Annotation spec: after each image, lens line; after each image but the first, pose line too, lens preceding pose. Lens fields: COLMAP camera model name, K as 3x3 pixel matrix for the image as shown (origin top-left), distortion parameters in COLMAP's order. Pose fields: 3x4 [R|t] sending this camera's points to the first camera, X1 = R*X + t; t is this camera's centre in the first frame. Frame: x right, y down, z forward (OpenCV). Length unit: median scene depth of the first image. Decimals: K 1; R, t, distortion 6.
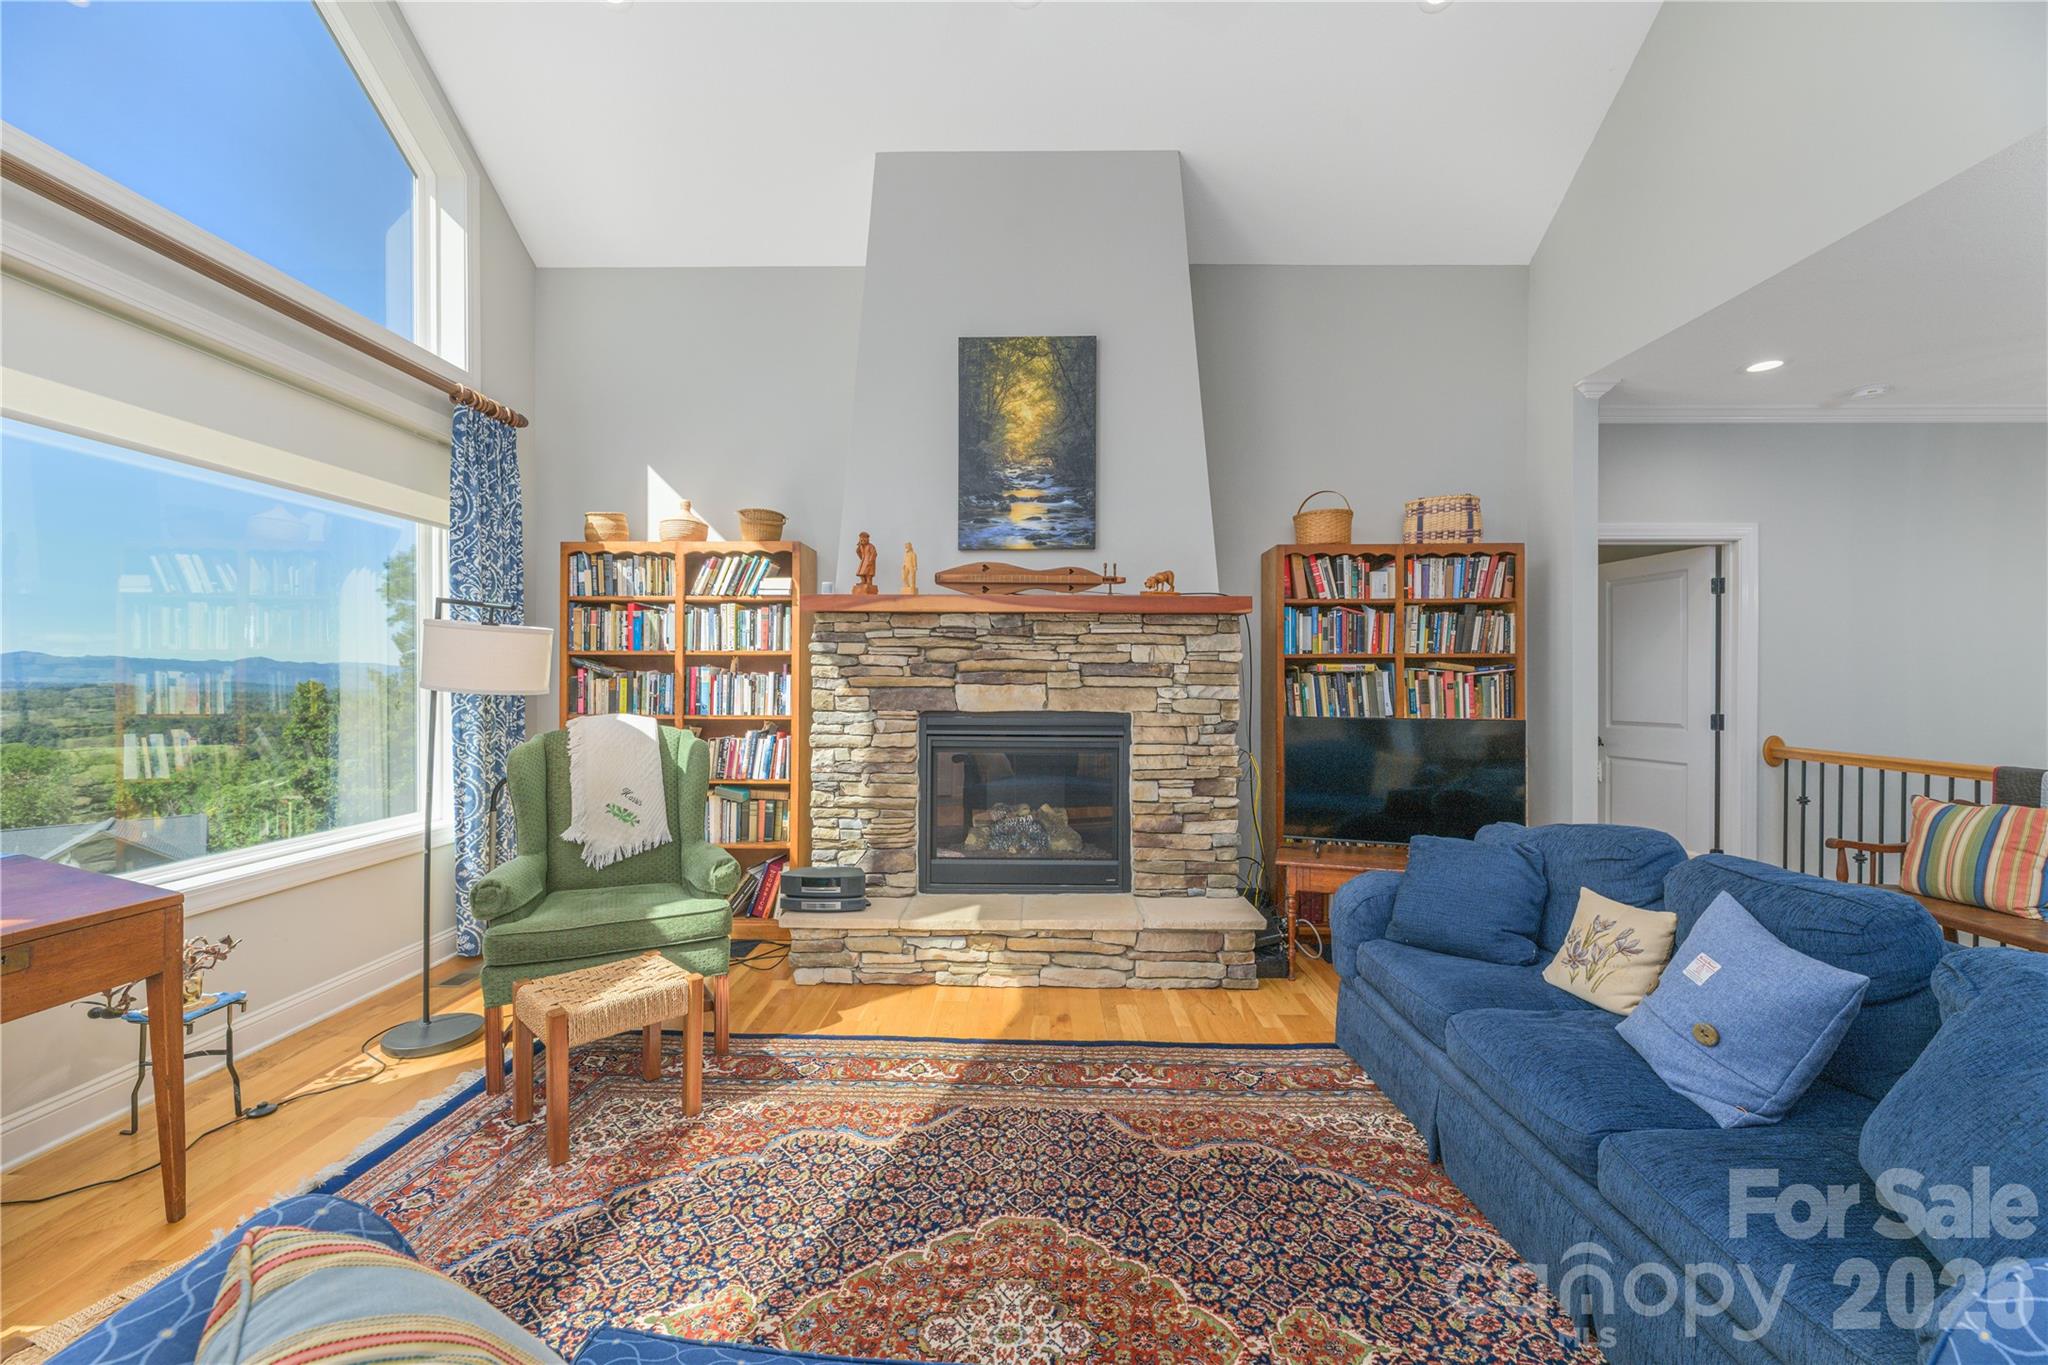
lens RADIAL K [[826.8, 0, 1027.0], [0, 826.8, 685.0], [0, 0, 1]] dist [0.001537, 0.001129]
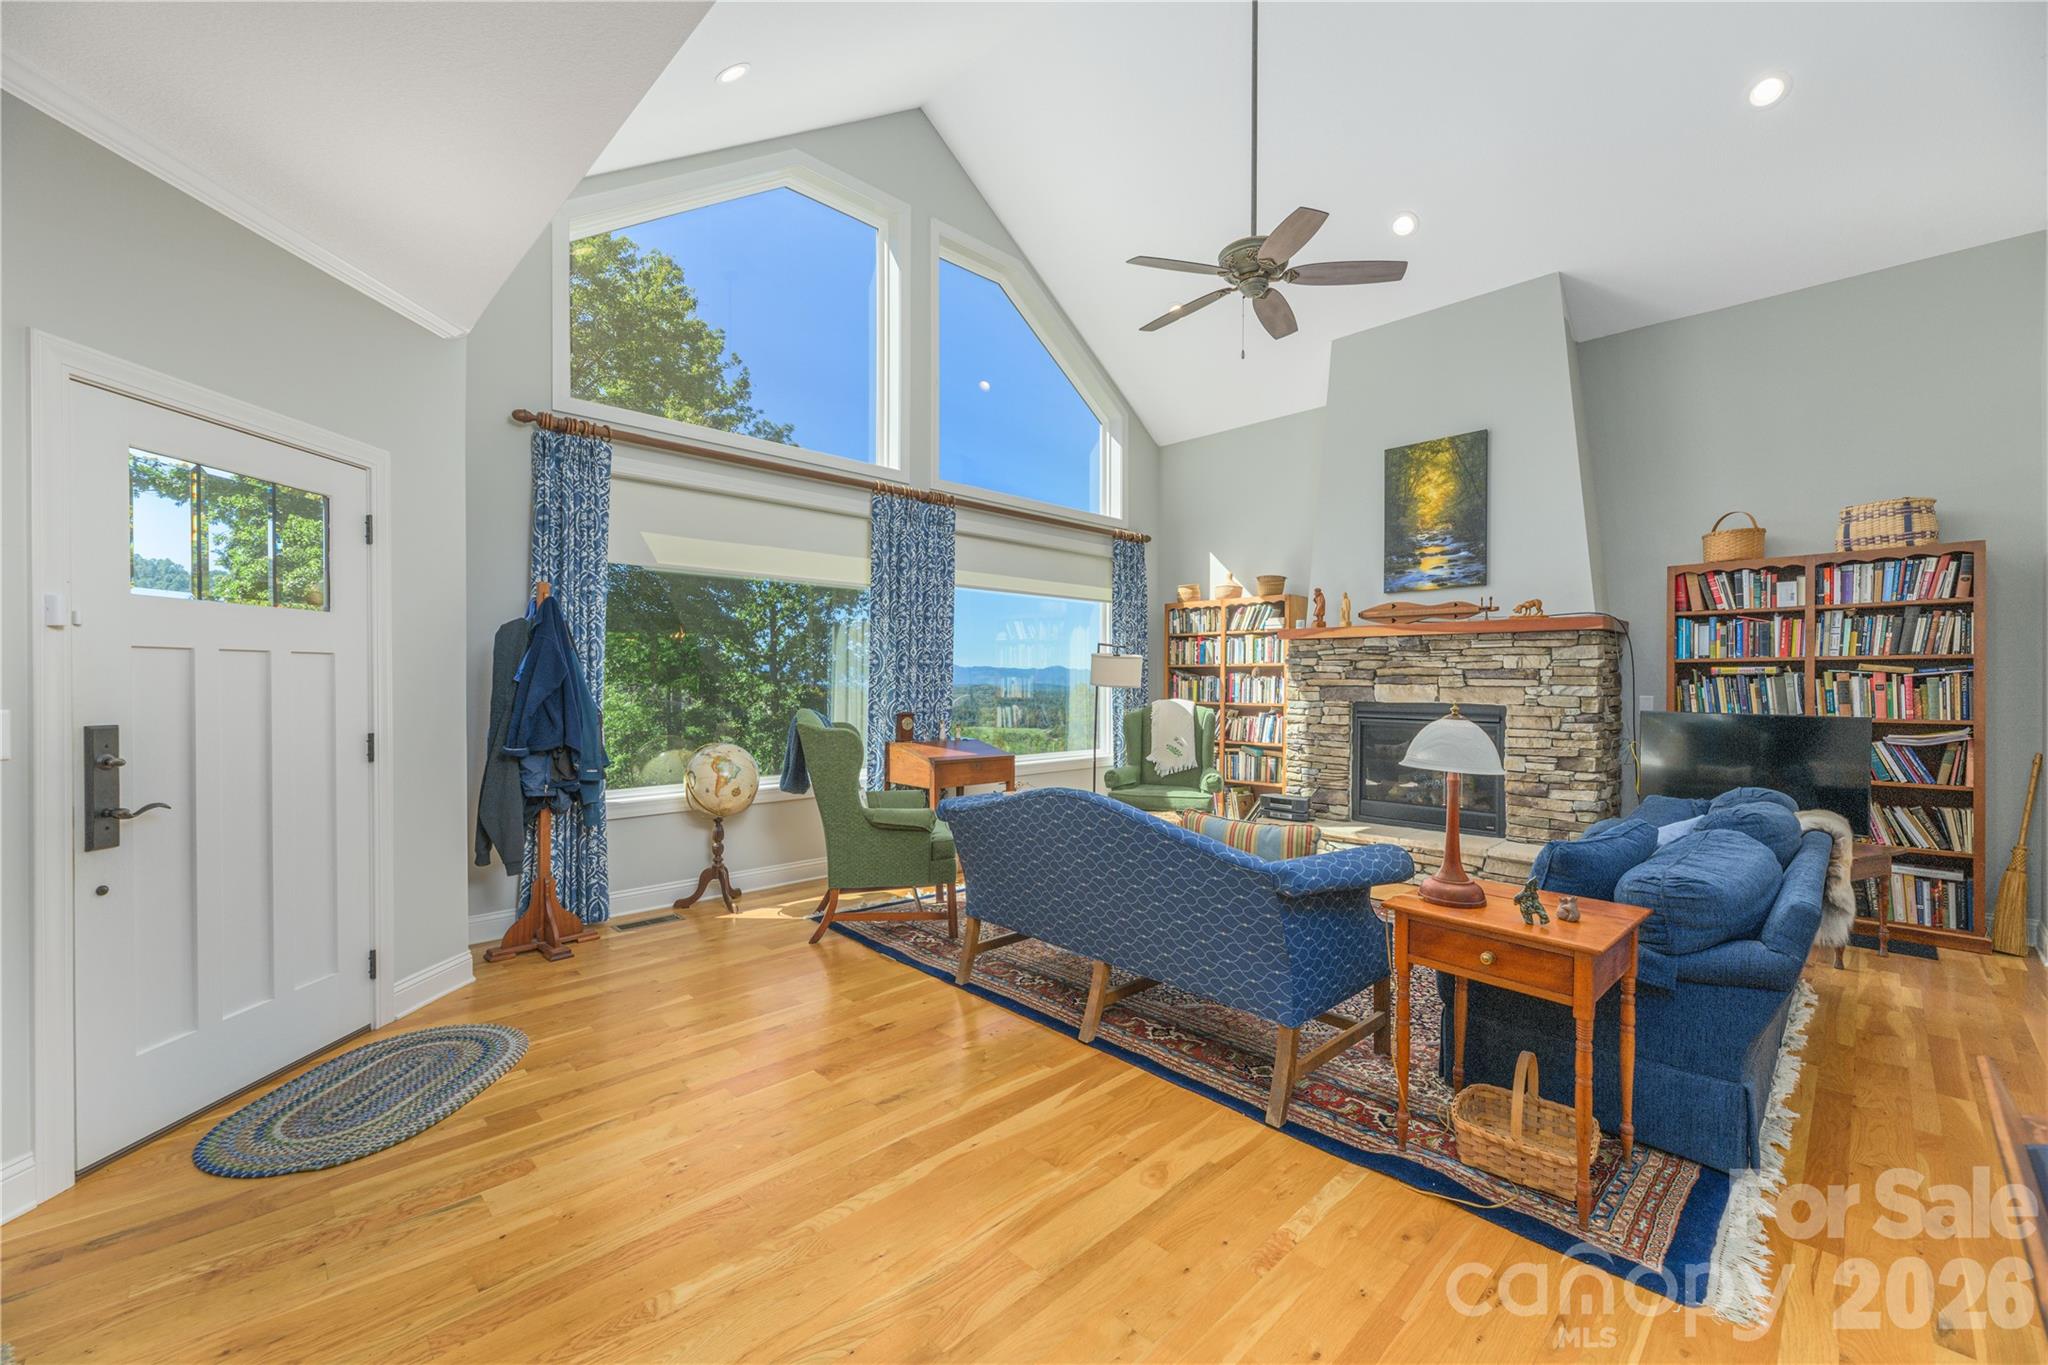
lens RADIAL K [[826.8, 0, 1028.6], [0, 826.8, 685.6], [0, 0, 1]] dist [0.001537, 0.001129]
pose [[0.712305, 0.003215, -0.701863, 0.503048], [-0.005128, 0.999987, -0.000624, 0.005467], [0.701851, 0.004044, 0.712312, -0.499008]]
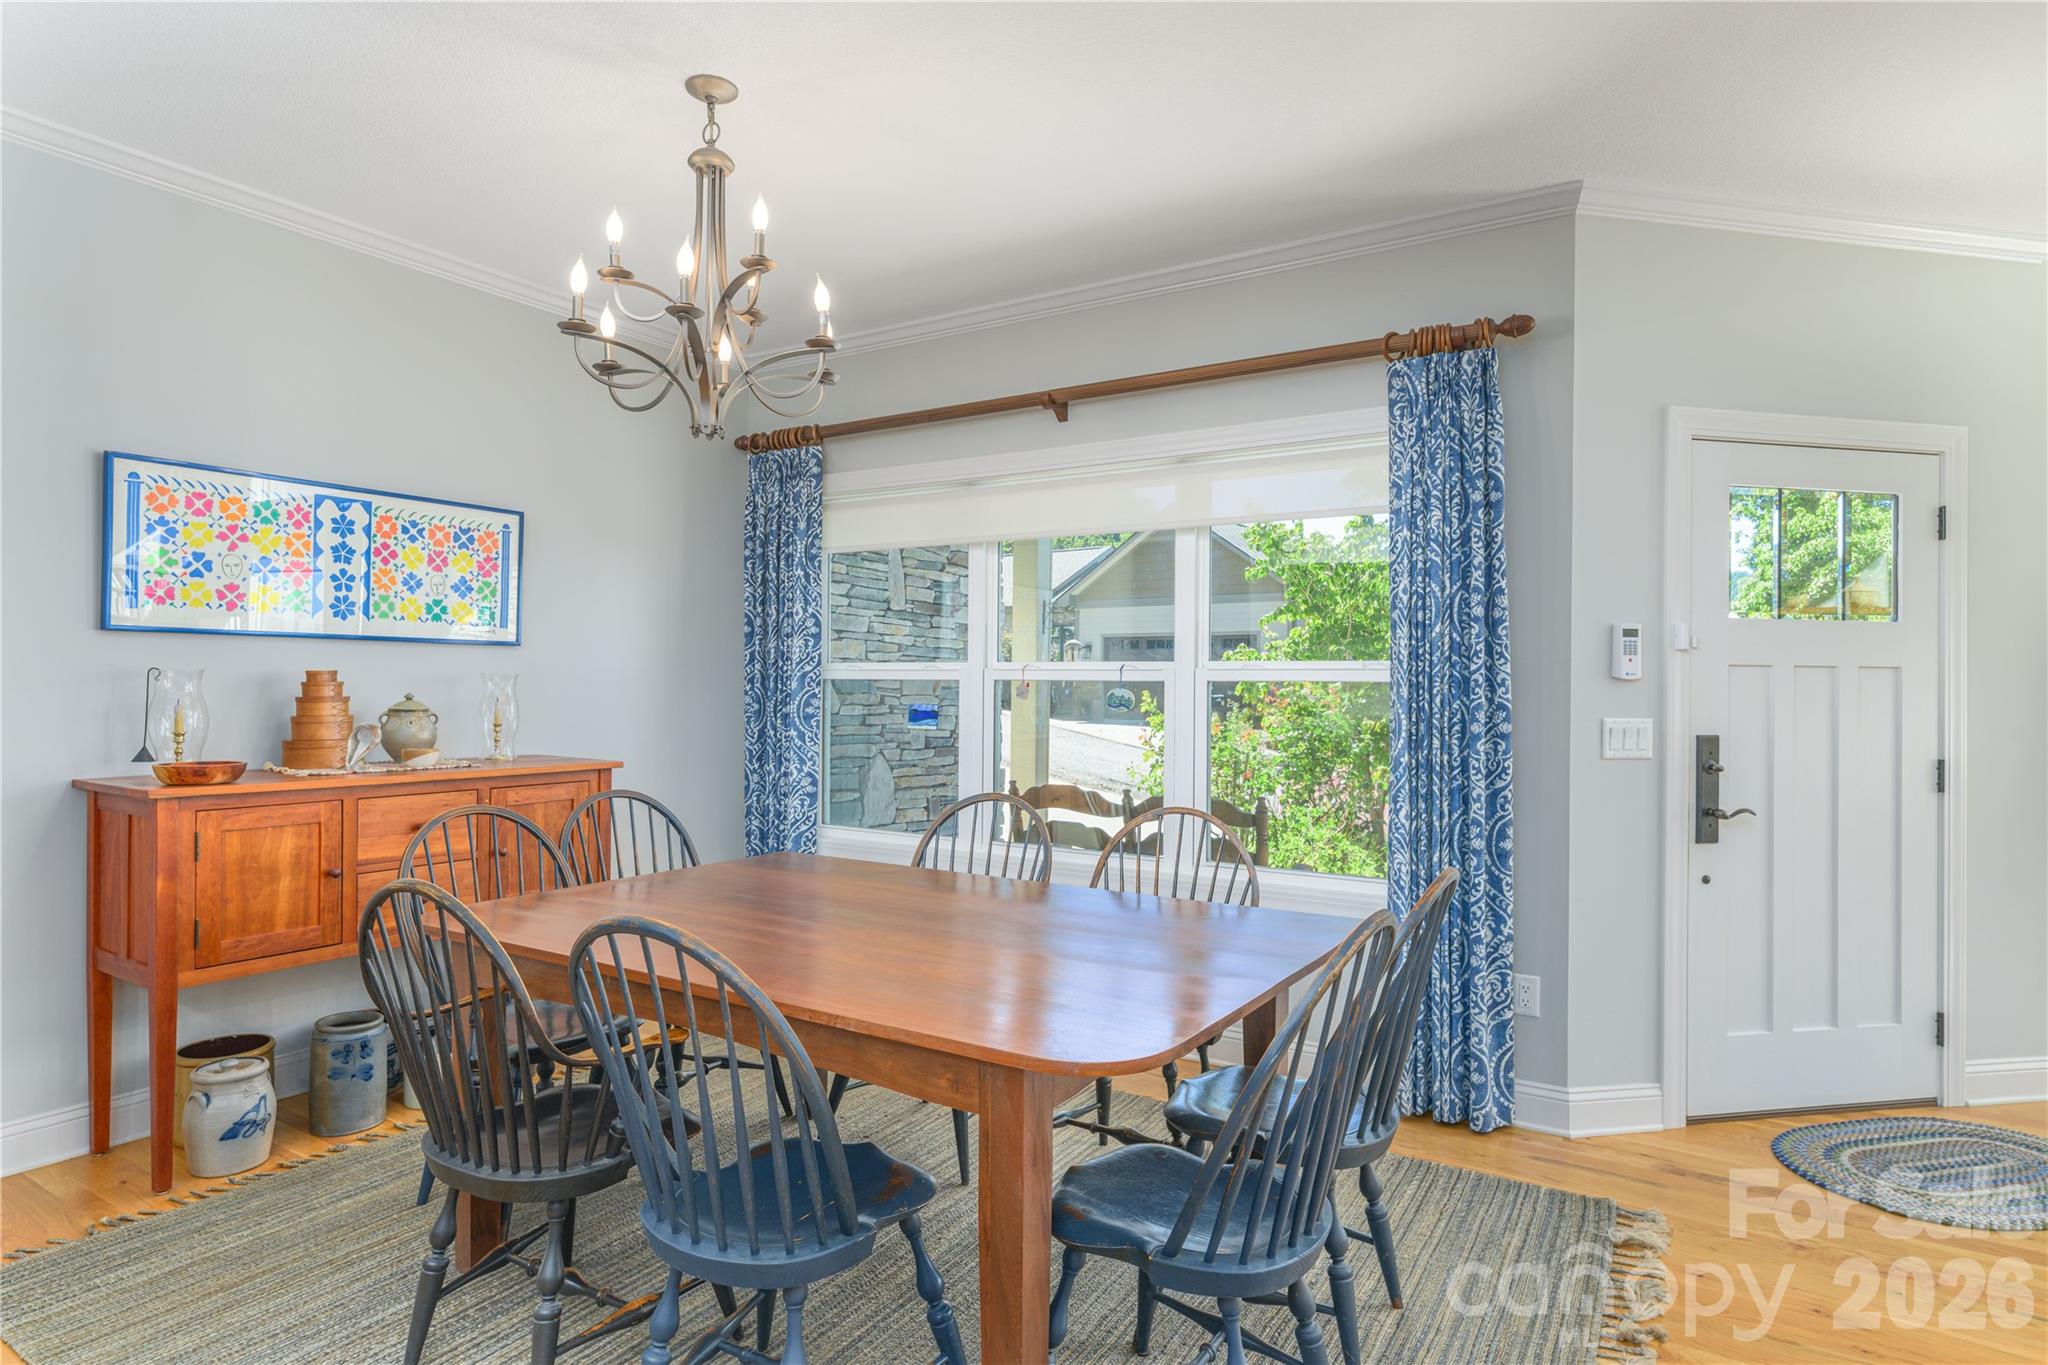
lens RADIAL K [[1133.4, 0, 1005.6], [0, 1133.4, 685.4], [0, 0, 1]] dist [-0.001827, -0.000452]
pose [[-0.526116, -0.010310, -0.850350, 0.689204], [-0.017326, 0.999849, -0.001403, 0.007592], [0.850236, 0.013995, -0.526215, -0.539870]]
